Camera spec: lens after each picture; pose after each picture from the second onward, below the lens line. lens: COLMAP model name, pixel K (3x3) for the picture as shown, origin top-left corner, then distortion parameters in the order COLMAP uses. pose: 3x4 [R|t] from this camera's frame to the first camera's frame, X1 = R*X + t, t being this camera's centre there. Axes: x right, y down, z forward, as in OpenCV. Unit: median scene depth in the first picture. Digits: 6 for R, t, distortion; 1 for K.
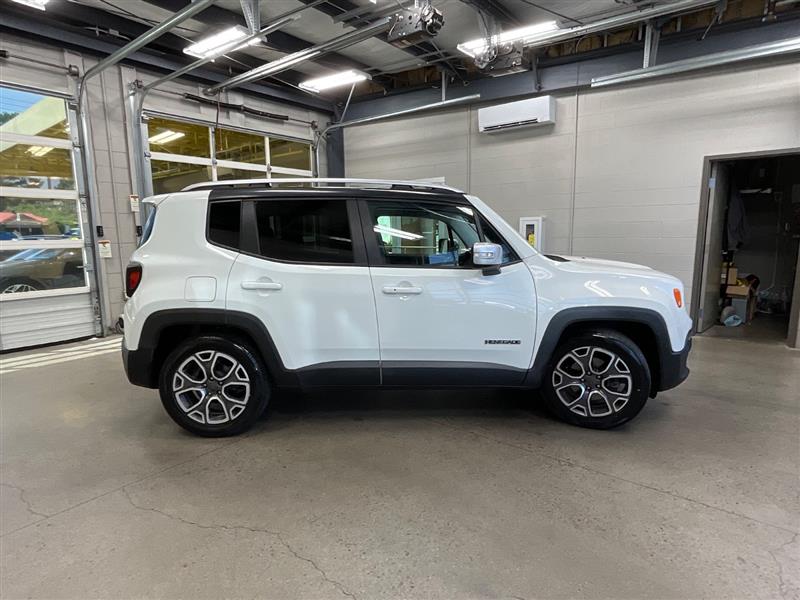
lens RADIAL K [[456.9, 0, 401.7], [0, 456.9, 302.7], [0, 0, 1]] dist [-0.017486, 0.012926]
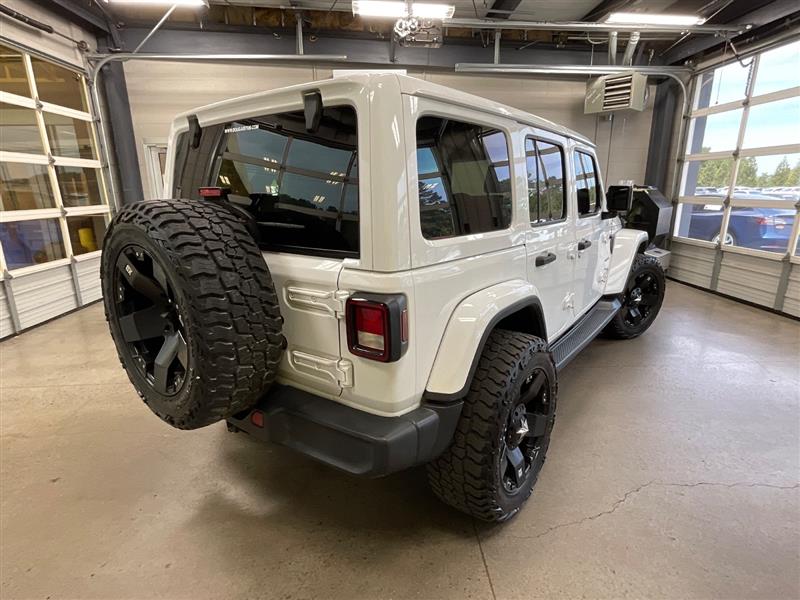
lens RADIAL K [[434.1, 0, 401.7], [0, 434.1, 302.6], [0, 0, 1]] dist [-0.019599, 0.015168]
pose [[0.747407, -0.170272, 0.642176, -0.440950], [0.106285, 0.984795, 0.137415, -0.047594], [-0.655810, -0.034451, 0.754140, 0.200668]]
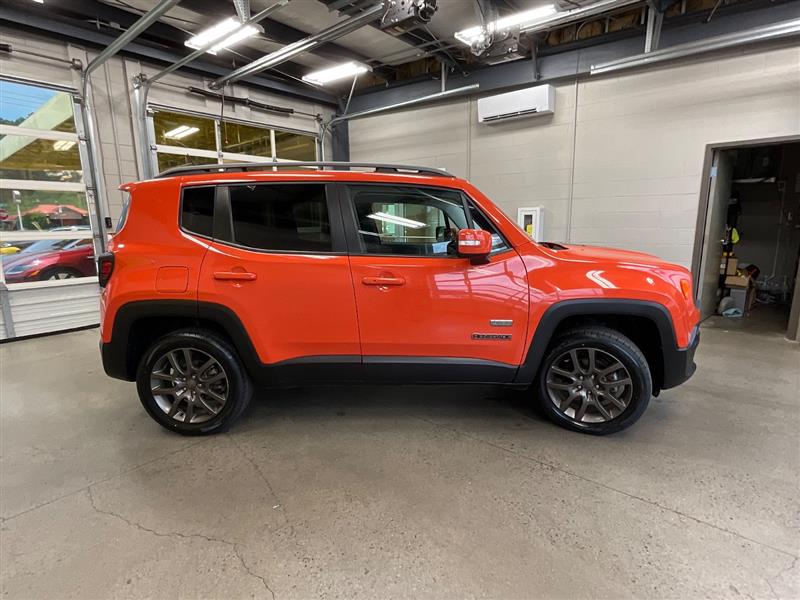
lens RADIAL K [[426.5, 0, 401.5], [0, 426.5, 302.7], [0, 0, 1]] dist [-0.017988, 0.013930]
pose [[0.999512, 0.003777, -0.031005, 0.033176], [-0.002732, 0.999430, 0.033659, -0.008718], [0.031114, -0.033558, 0.998952, 0.046865]]
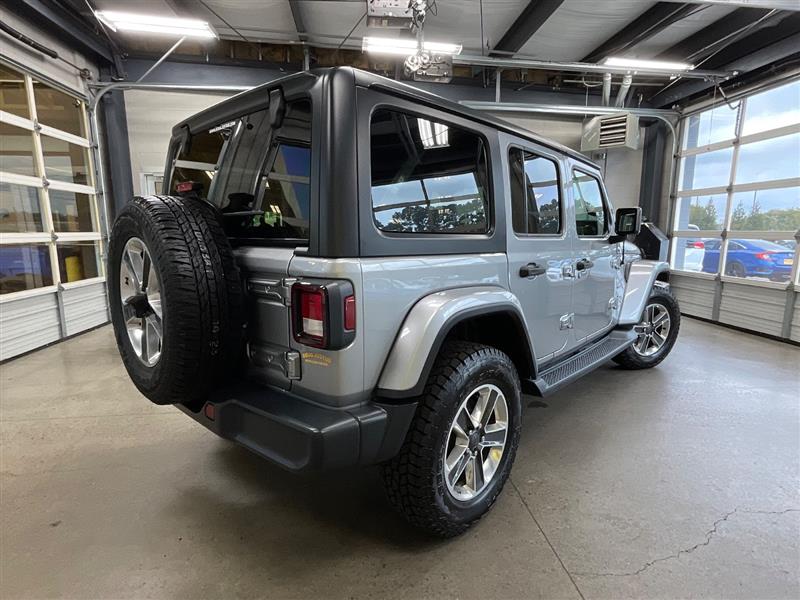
lens RADIAL K [[434.1, 0, 401.7], [0, 434.1, 302.6], [0, 0, 1]] dist [-0.019599, 0.015168]
pose [[0.712585, -0.106130, 0.693512, -0.471726], [0.101910, 0.993666, 0.047351, -0.027800], [-0.694145, 0.036935, 0.718887, 0.262283]]
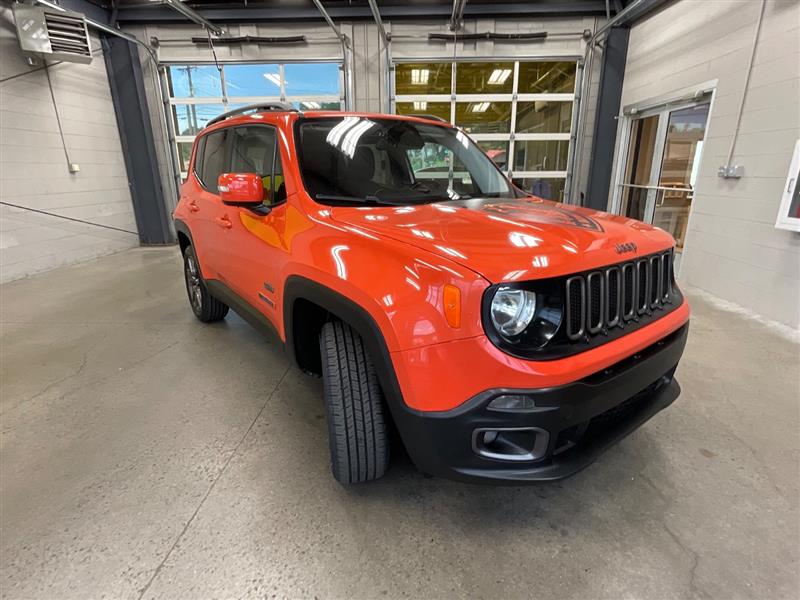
lens RADIAL K [[426.5, 0, 401.5], [0, 426.5, 302.7], [0, 0, 1]] dist [-0.017988, 0.013930]
pose [[0.588764, 0.249661, -0.768782, 0.451832], [-0.127442, 0.967880, 0.216718, -0.052277], [0.798195, -0.029621, 0.601671, 0.333720]]
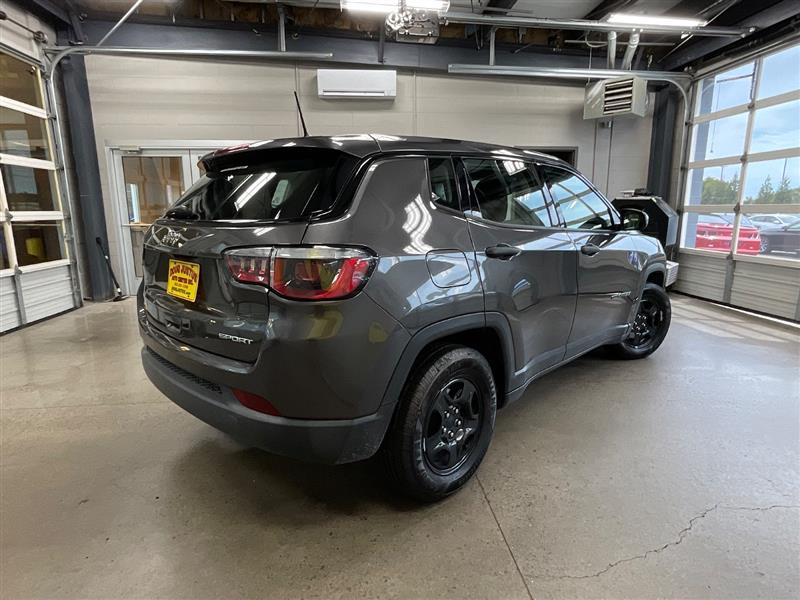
lens RADIAL K [[461.1, 0, 402.1], [0, 461.1, 301.9], [0, 0, 1]] dist [-0.016478, 0.012668]
pose [[0.716461, -0.132666, 0.684896, -0.438066], [0.107628, 0.991018, 0.079374, -0.020028], [-0.689275, 0.016846, 0.724304, 0.245312]]
